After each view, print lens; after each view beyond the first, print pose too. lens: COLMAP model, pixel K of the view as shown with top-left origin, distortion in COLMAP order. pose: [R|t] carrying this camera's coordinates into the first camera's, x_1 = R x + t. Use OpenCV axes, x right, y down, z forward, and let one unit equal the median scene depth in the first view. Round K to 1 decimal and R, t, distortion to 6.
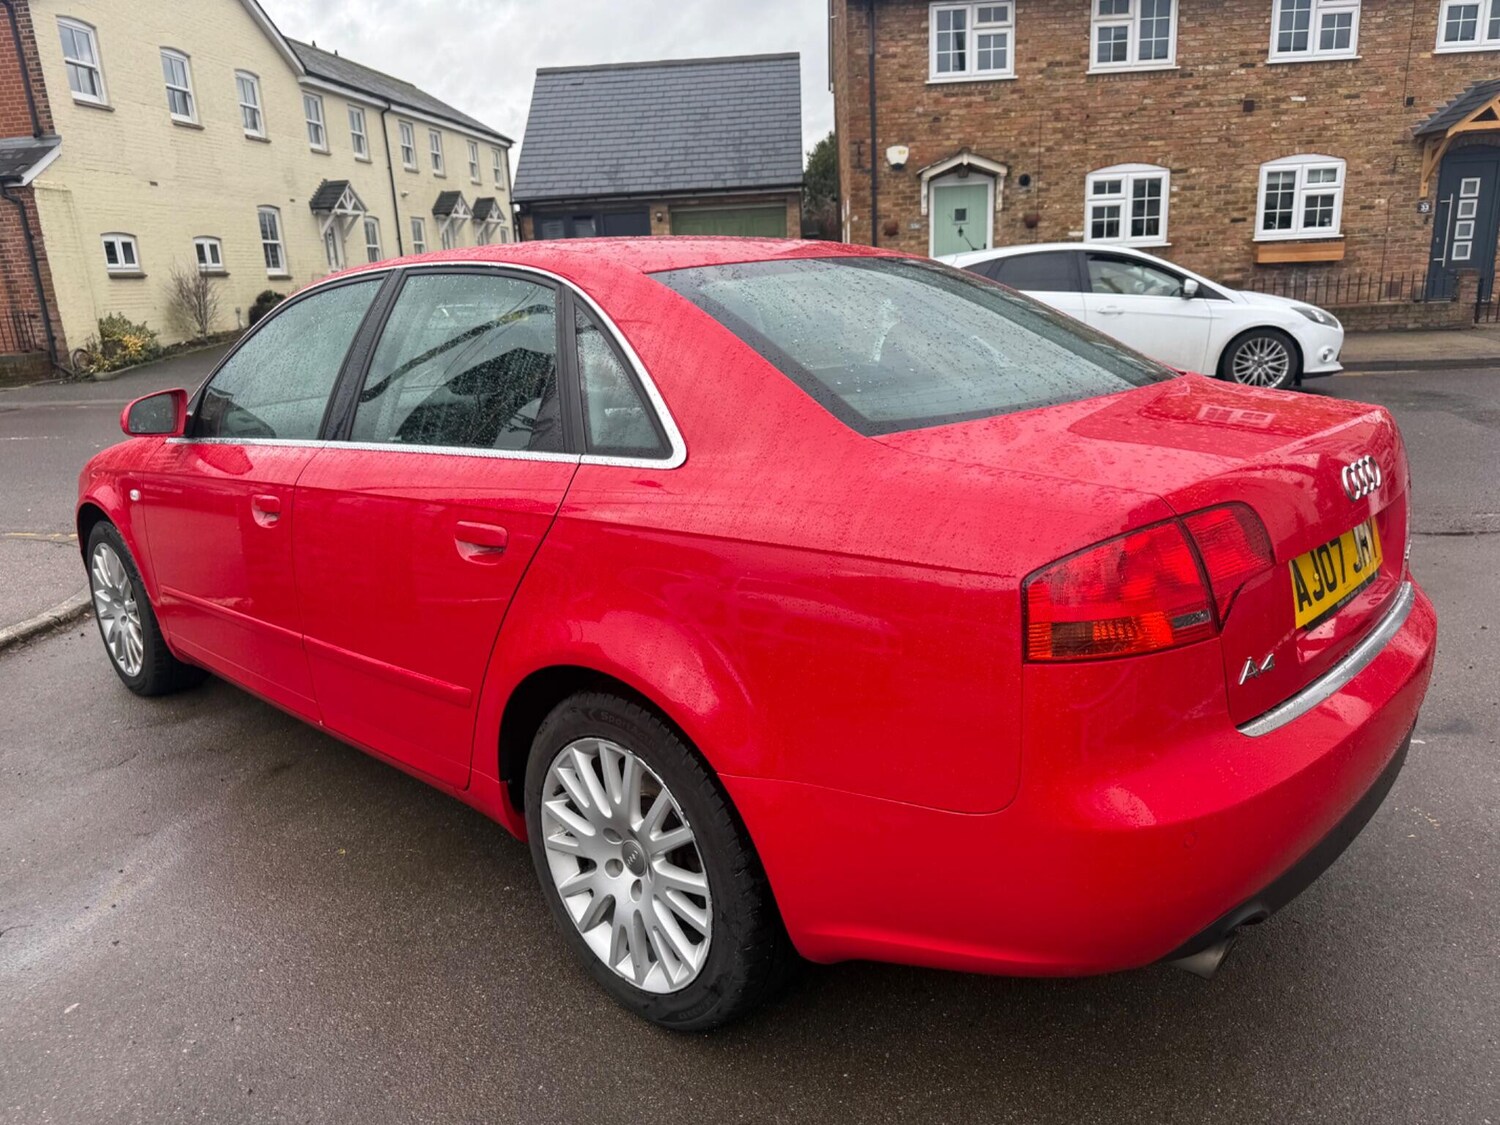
lens RADIAL K [[1060.0, 0, 757.7], [0, 1060.0, 566.4], [0, 0, 1]] dist [0.013091, -0.014073]
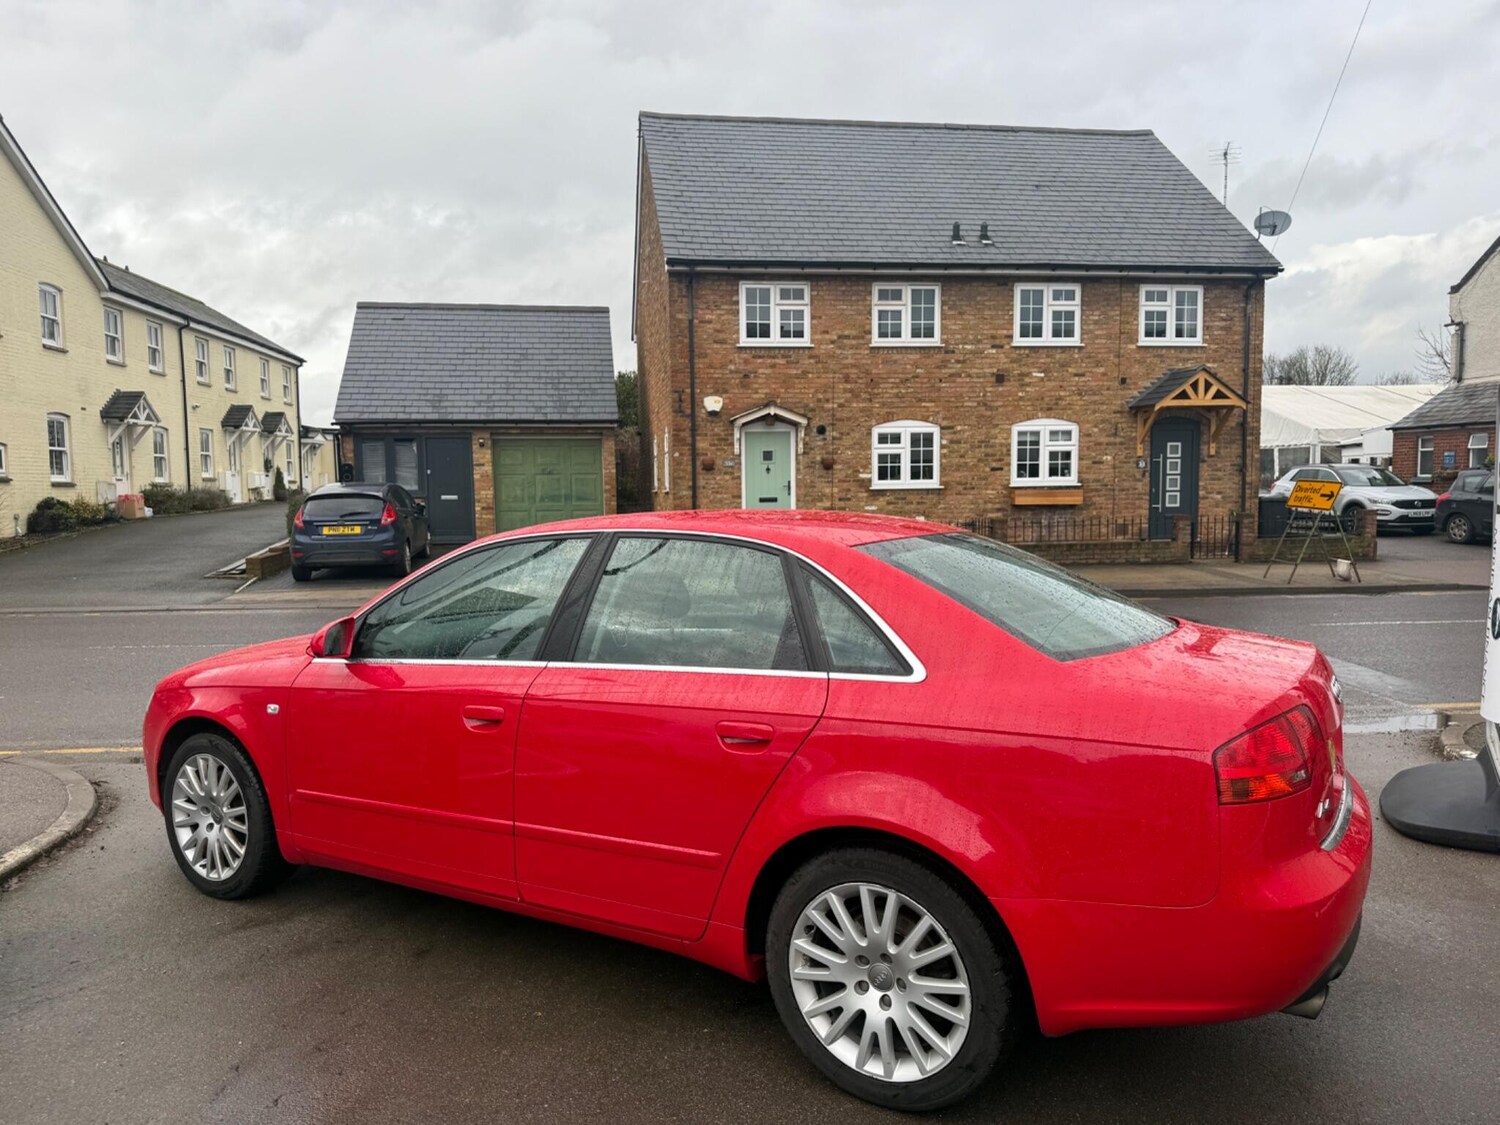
lens RADIAL K [[1036.2, 0, 725.8], [0, 1036.2, 565.8], [0, 0, 1]] dist [0.158930, -0.247996]
pose [[0.980478, 0.018505, 0.195756, -0.071042], [0.020725, 0.980290, -0.196474, 0.003038], [-0.195533, 0.196695, 0.960769, -0.041828]]
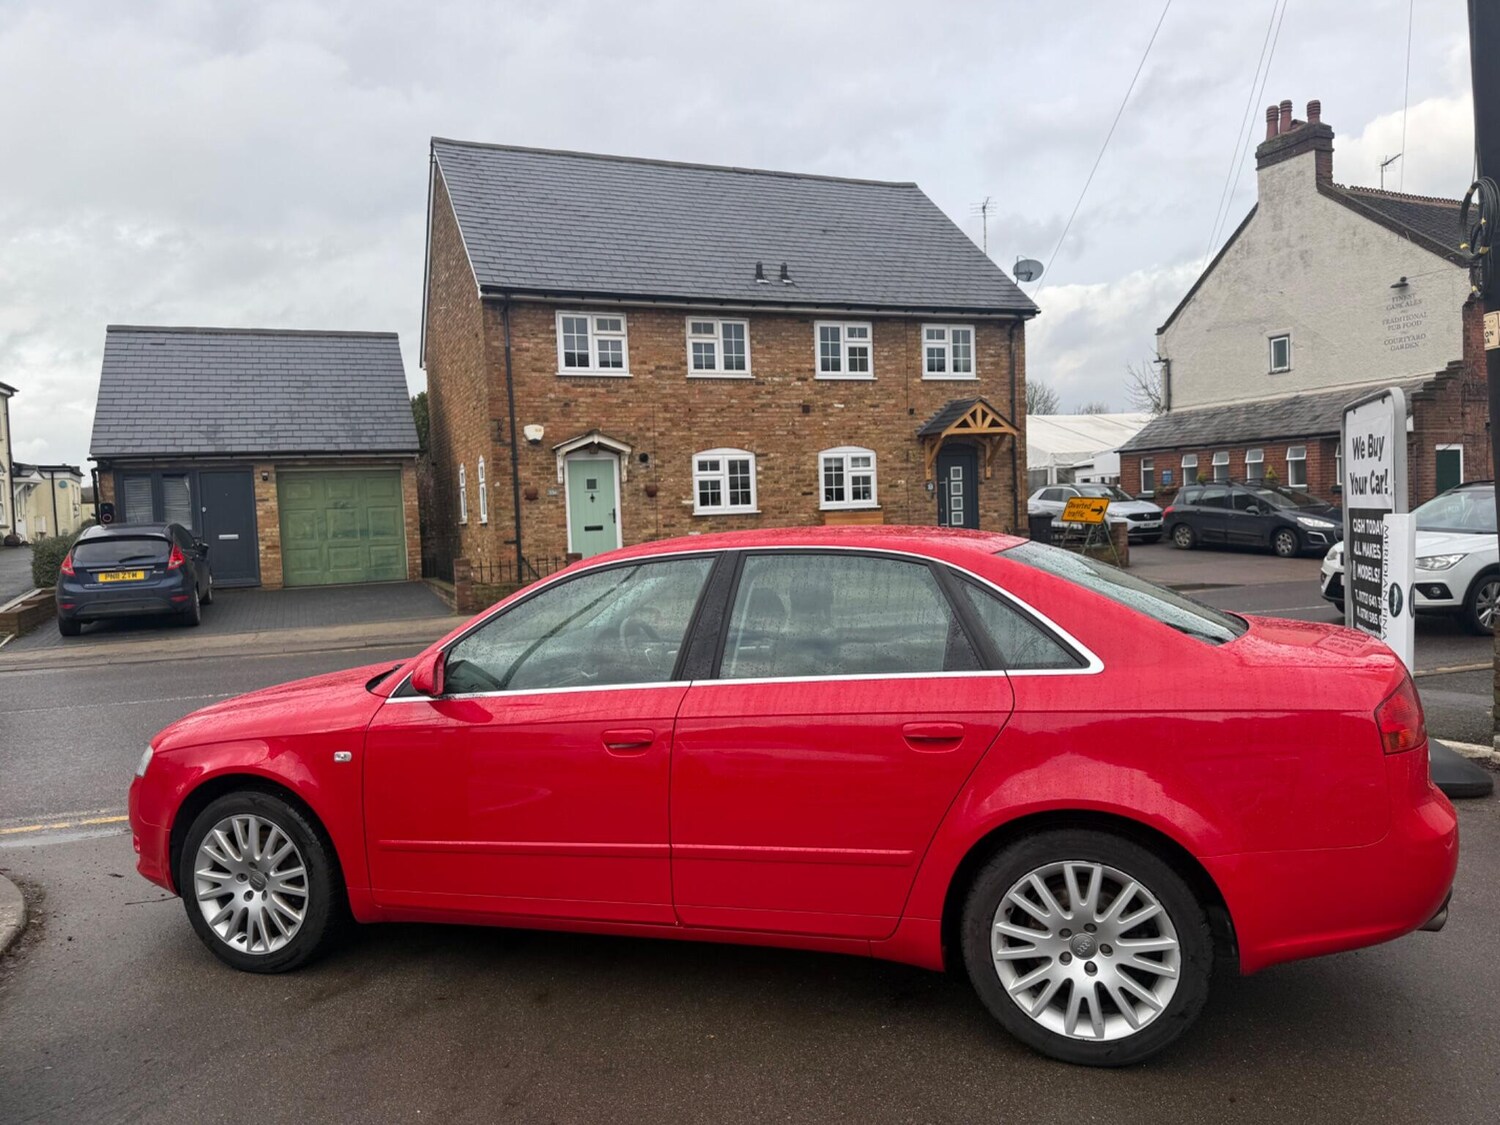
lens RADIAL K [[1033.1, 0, 743.2], [0, 1033.1, 556.3], [0, 0, 1]] dist [0.155800, -0.281061]
pose [[0.903881, -0.009001, 0.427689, -0.141507], [0.111839, 0.969978, -0.215949, 0.001988], [-0.412905, 0.243025, 0.877752, -0.025212]]
